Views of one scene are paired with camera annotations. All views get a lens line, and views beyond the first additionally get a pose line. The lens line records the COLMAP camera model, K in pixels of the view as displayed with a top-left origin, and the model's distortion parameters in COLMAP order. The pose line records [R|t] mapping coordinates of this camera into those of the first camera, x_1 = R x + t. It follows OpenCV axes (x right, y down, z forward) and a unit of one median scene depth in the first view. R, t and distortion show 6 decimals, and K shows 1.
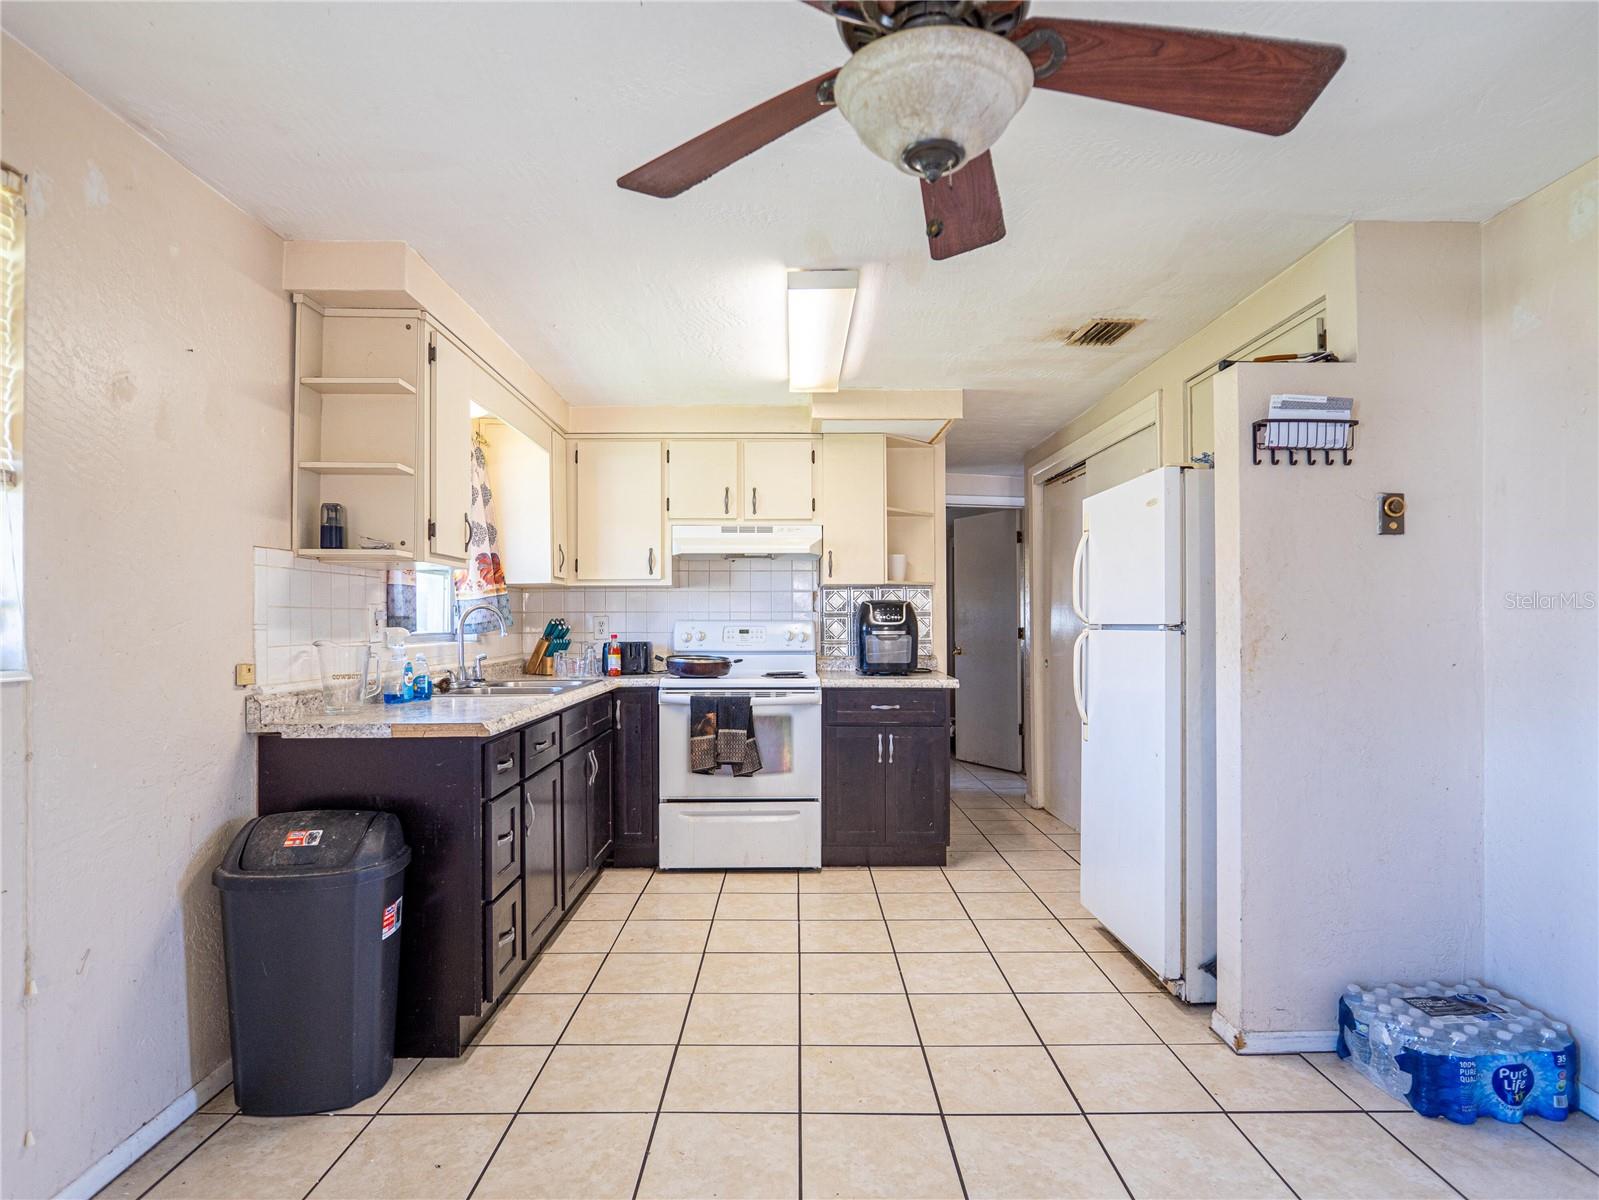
lens RADIAL K [[860.6, 0, 797.5], [0, 860.6, 612.1], [0, 0, 1]] dist [-0.015947, -0.000147]
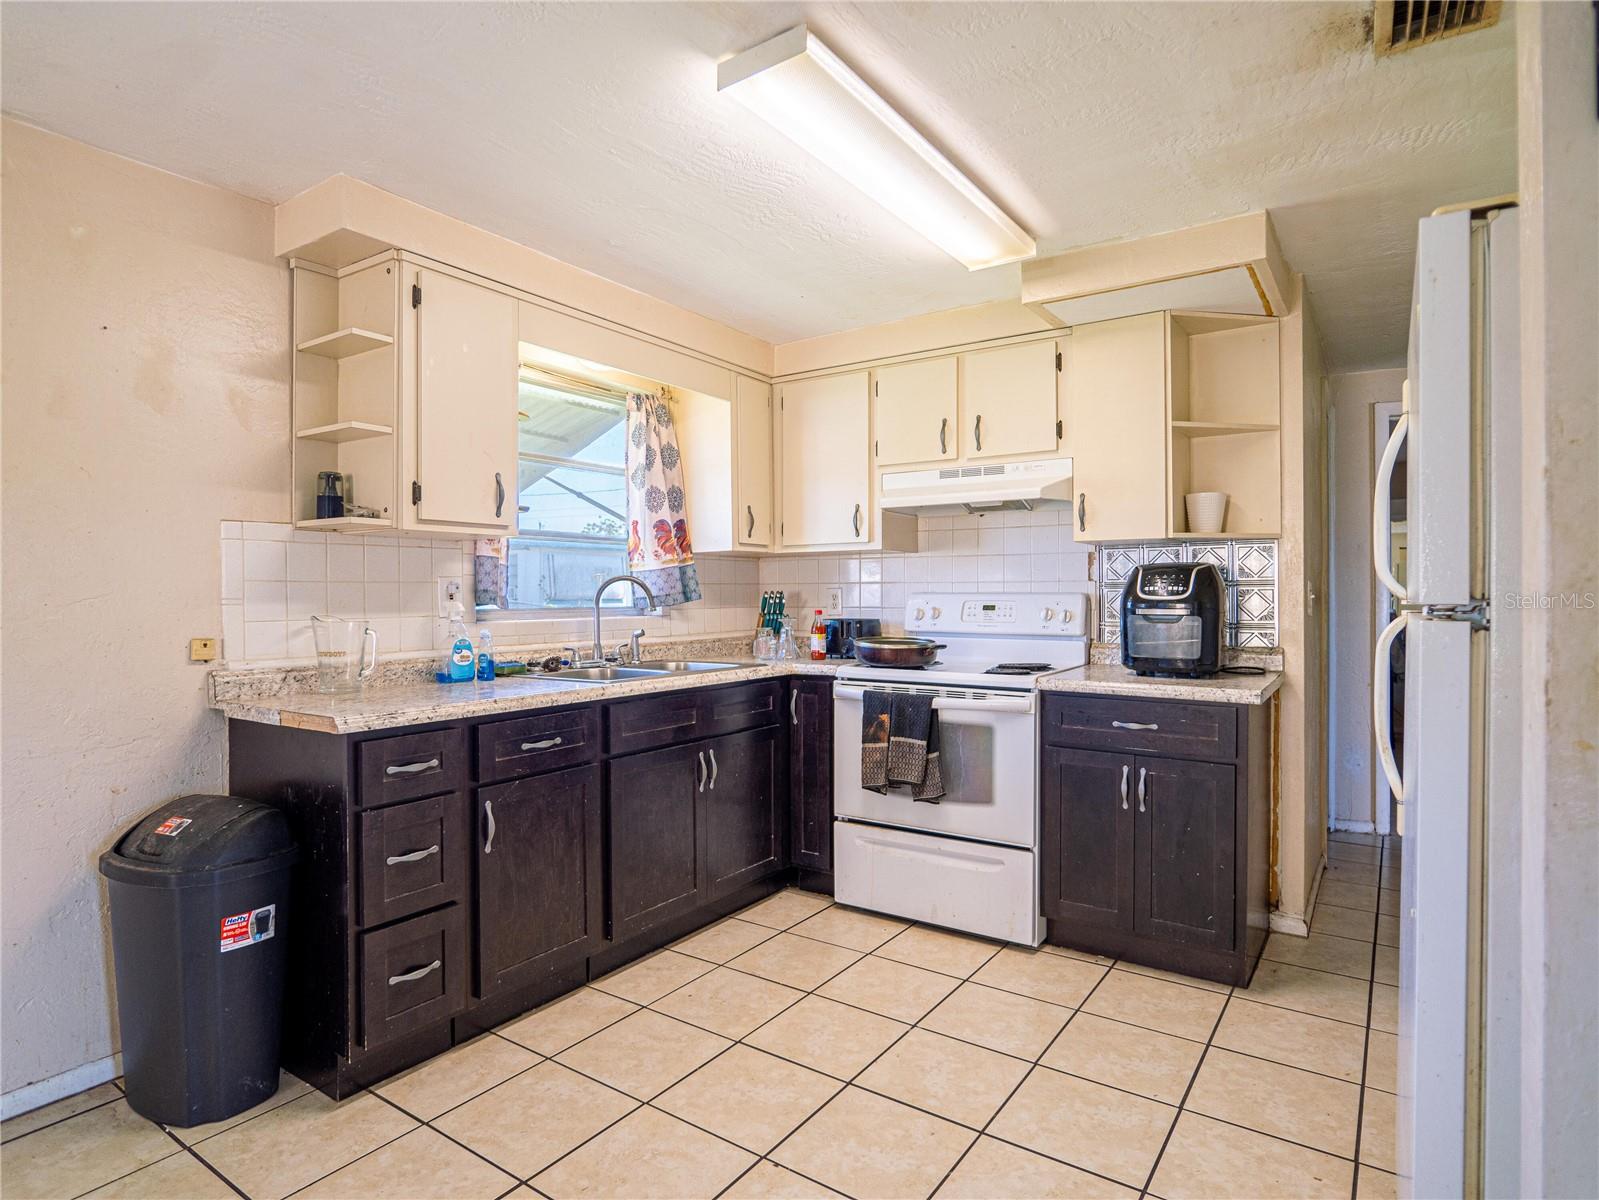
lens RADIAL K [[860.6, 0, 803.7], [0, 860.6, 595.1], [0, 0, 1]] dist [-0.015947, -0.000147]
pose [[0.819333, 0.001198, -0.573317, 0.274779], [0.006818, 0.999907, 0.011832, 0.001568], [0.573277, -0.013603, 0.819248, 0.326588]]
